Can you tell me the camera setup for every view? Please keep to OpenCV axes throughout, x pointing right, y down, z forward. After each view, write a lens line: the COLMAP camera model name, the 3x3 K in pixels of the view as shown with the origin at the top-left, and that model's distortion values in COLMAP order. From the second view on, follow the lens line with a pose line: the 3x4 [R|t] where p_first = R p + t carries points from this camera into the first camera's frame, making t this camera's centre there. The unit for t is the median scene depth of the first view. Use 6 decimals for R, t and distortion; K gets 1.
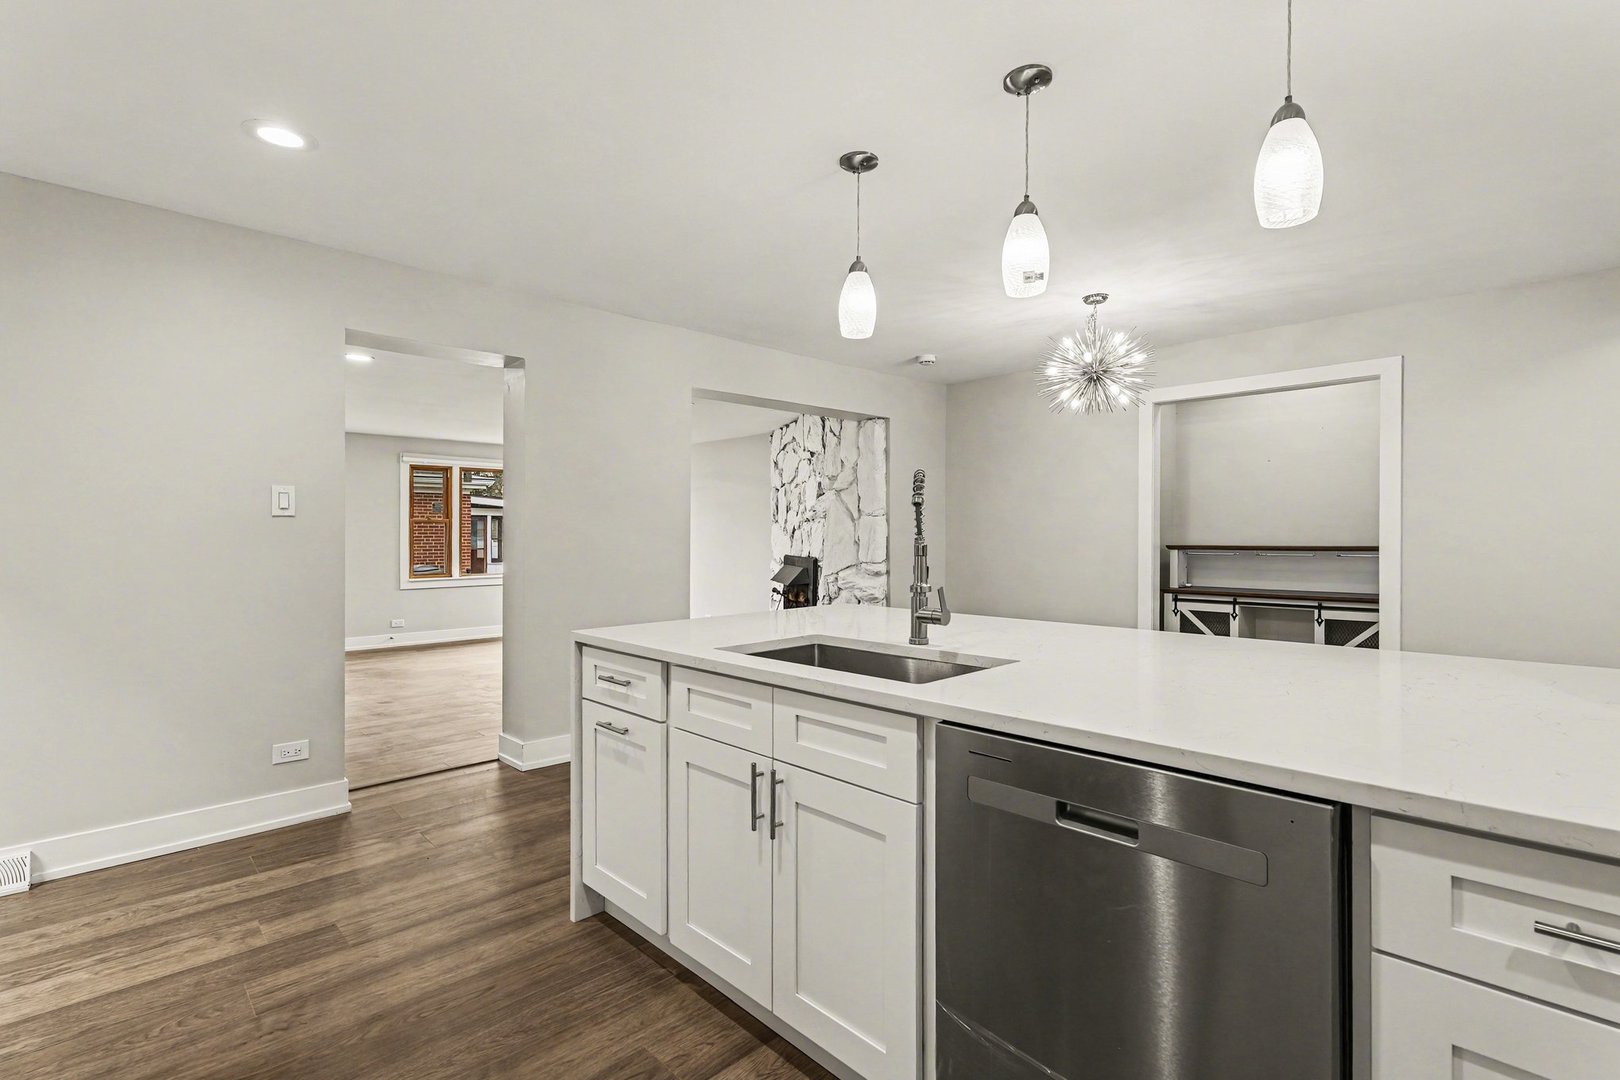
lens RADIAL K [[749.5, 0, 807.6], [0, 749.5, 537.4], [0, 0, 1]] dist [0.000072, 0.000064]
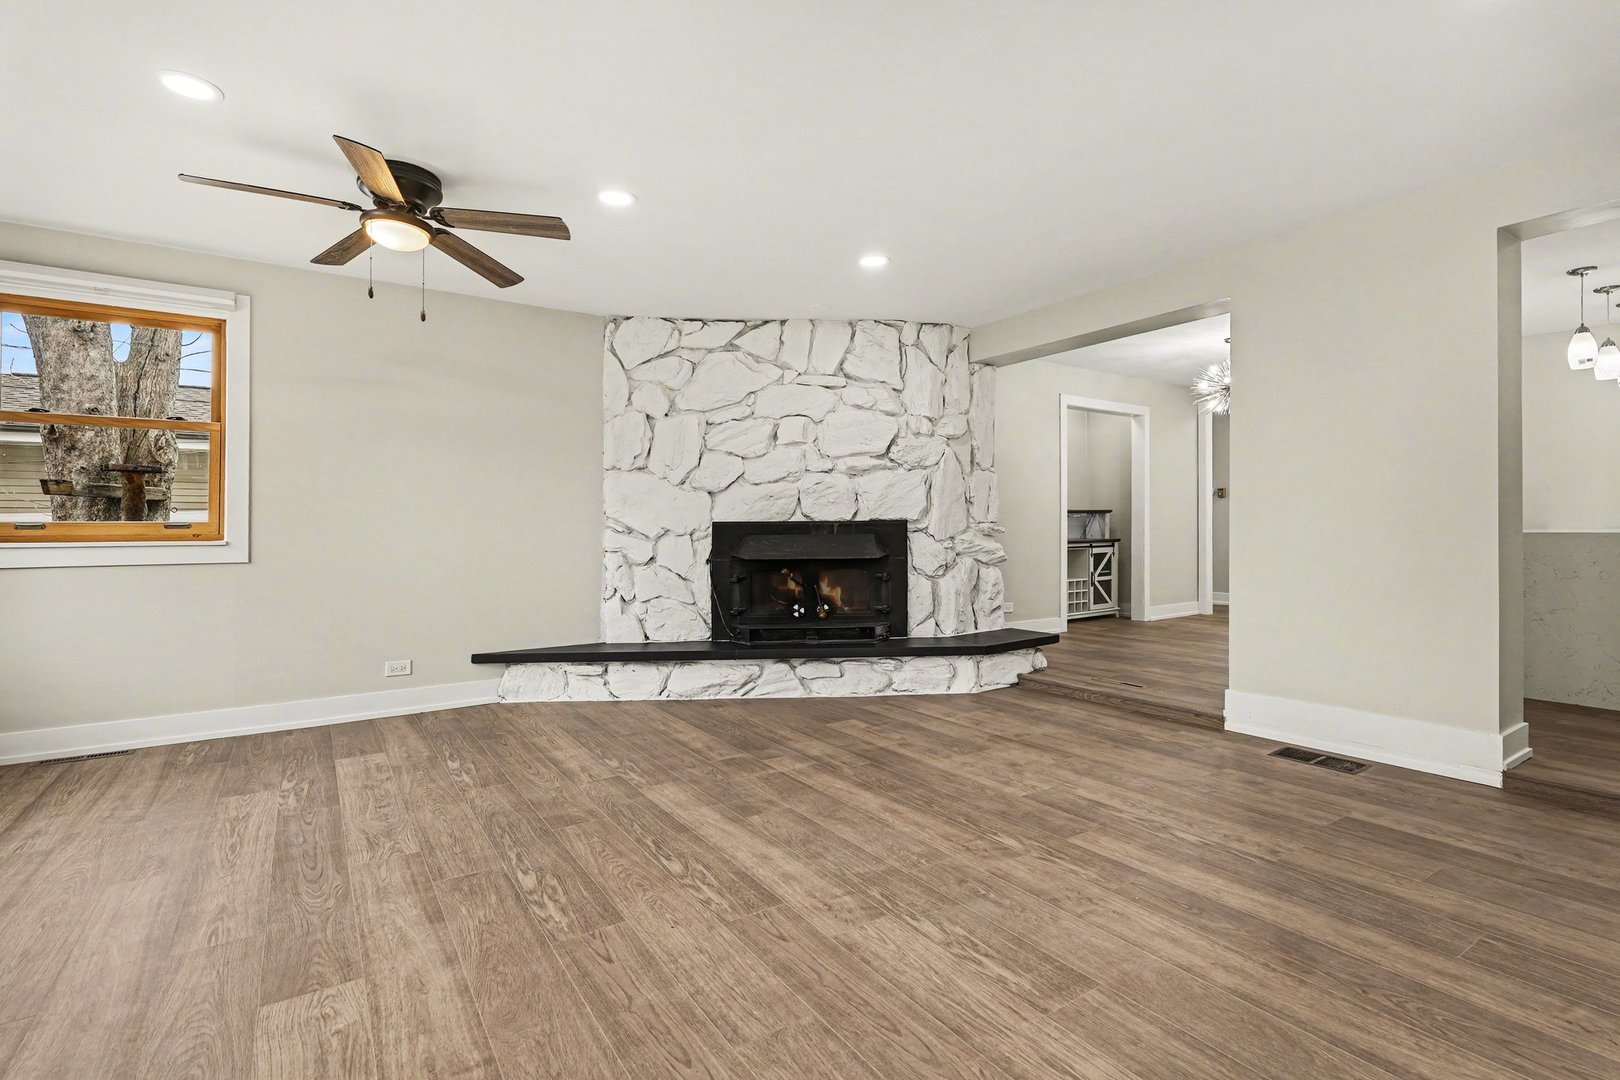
lens RADIAL K [[769.6, 0, 818.1], [0, 769.6, 527.6], [0, 0, 1]] dist [0.002389, 0.000102]
pose [[0.153549, 0.001672, 0.988140, -1.030966], [0.008536, 0.999959, -0.003019, 0.048035], [-0.988104, 0.008898, 0.153529, 1.255189]]
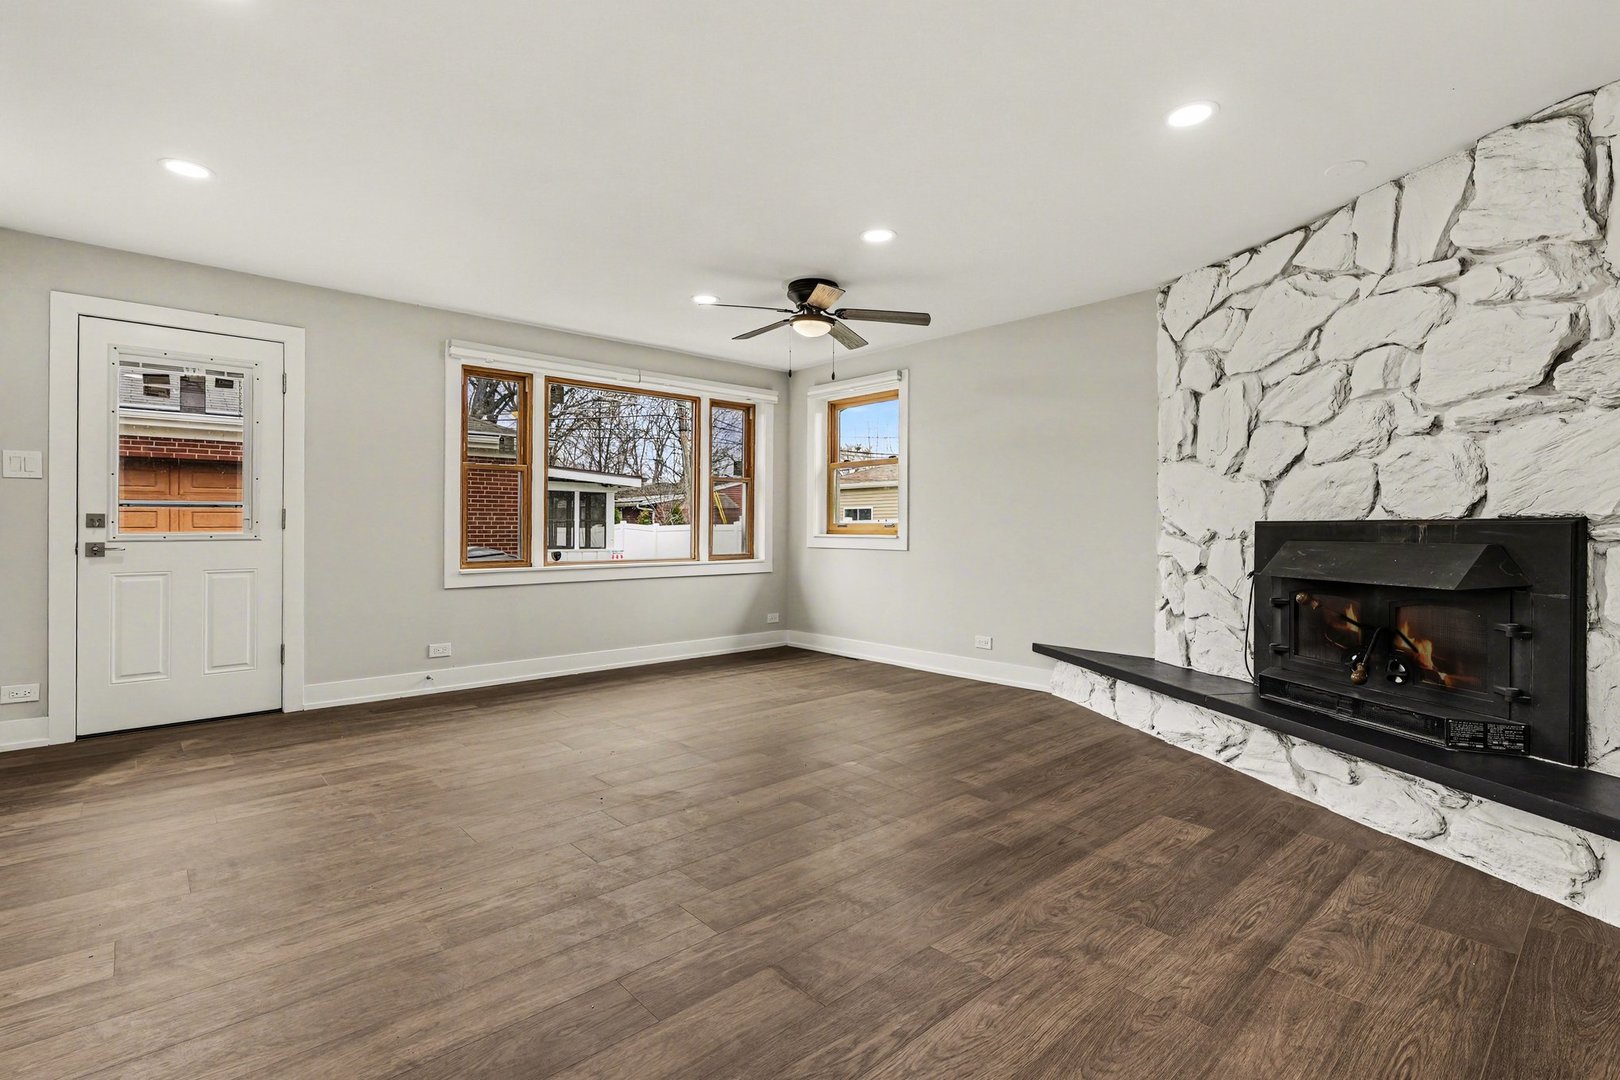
lens RADIAL K [[761.7, 0, 803.8], [0, 761.7, 530.2], [0, 0, 1]] dist [-0.001246, -0.000683]
pose [[0.999433, 0.003274, -0.033524, -0.468506], [-0.003270, 0.999995, 0.000148, 0.045650], [0.033525, -0.000038, 0.999438, 0.806781]]
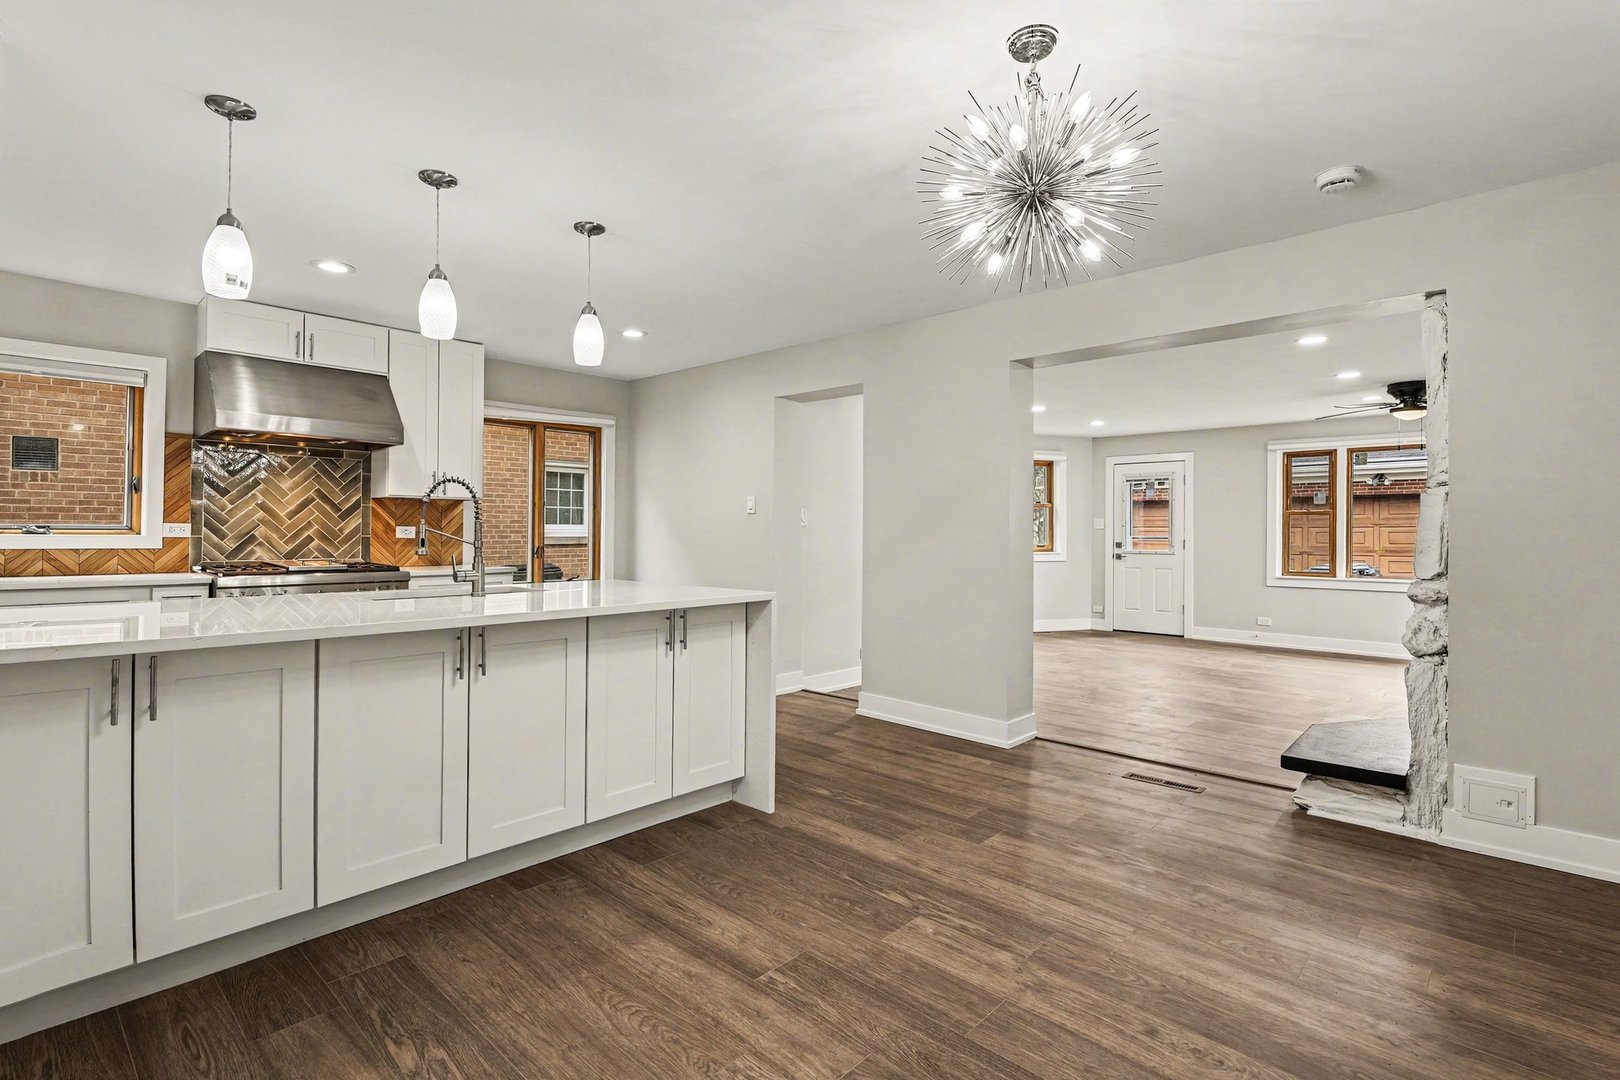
lens RADIAL K [[754.9, 0, 809.5], [0, 754.9, 521.0], [0, 0, 1]] dist [0.000029, -0.000319]
pose [[0.060205, -0.008674, -0.998148, 0.669497], [-0.009295, 0.999914, -0.009250, 0.002625], [0.998143, 0.009834, 0.060119, 0.651060]]
